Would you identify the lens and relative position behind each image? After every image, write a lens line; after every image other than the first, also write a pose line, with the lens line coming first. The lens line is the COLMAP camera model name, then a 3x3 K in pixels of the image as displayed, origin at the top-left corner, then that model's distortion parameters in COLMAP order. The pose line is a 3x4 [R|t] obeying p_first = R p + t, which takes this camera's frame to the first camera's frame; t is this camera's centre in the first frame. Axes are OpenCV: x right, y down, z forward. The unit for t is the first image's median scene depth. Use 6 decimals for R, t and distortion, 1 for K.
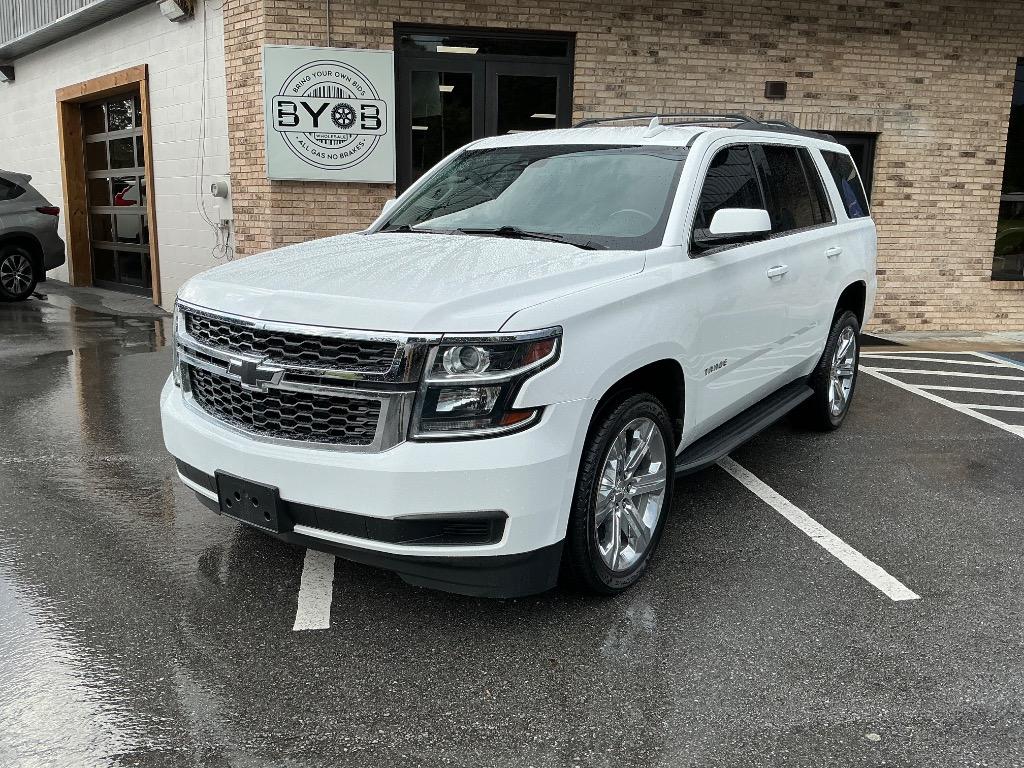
lens RADIAL K [[873.7, 0, 512.0], [0, 873.7, 384.0], [0, 0, 1]] dist [0.107680, -0.203197]
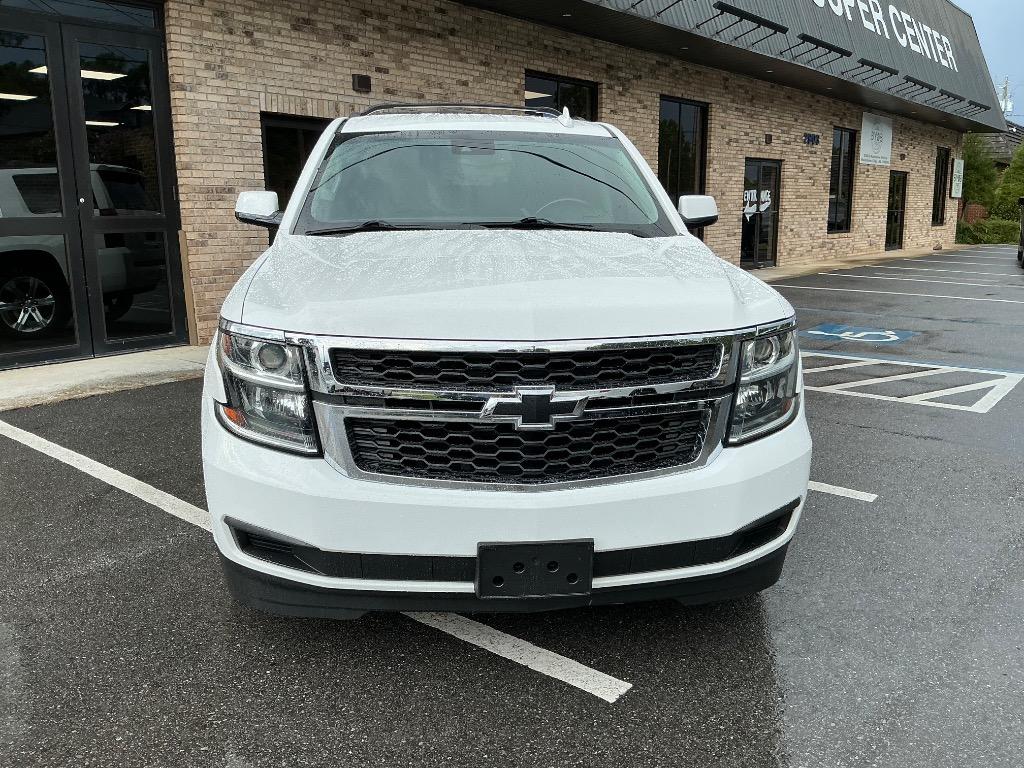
lens RADIAL K [[873.7, 0, 512.0], [0, 873.7, 384.0], [0, 0, 1]] dist [0.107680, -0.203197]
pose [[0.759742, -0.151194, 0.632402, -0.266648], [0.147402, 0.987317, 0.058964, -0.027694], [-0.633297, 0.048420, 0.772393, 0.130688]]
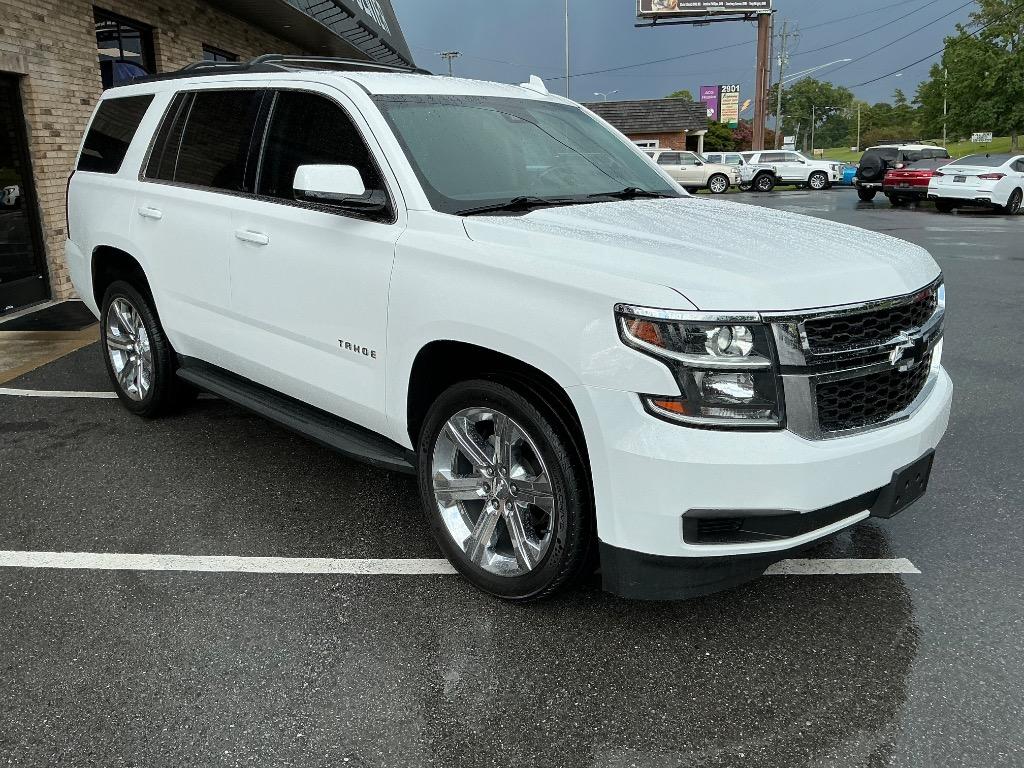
lens RADIAL K [[880.9, 0, 511.6], [0, 880.9, 368.4], [0, 0, 1]] dist [0.044336, -0.050401]
pose [[0.182829, -0.257292, 0.948881, -0.430156], [0.214835, 0.952279, 0.216820, -0.099583], [-0.959385, 0.164212, 0.229379, 0.406391]]
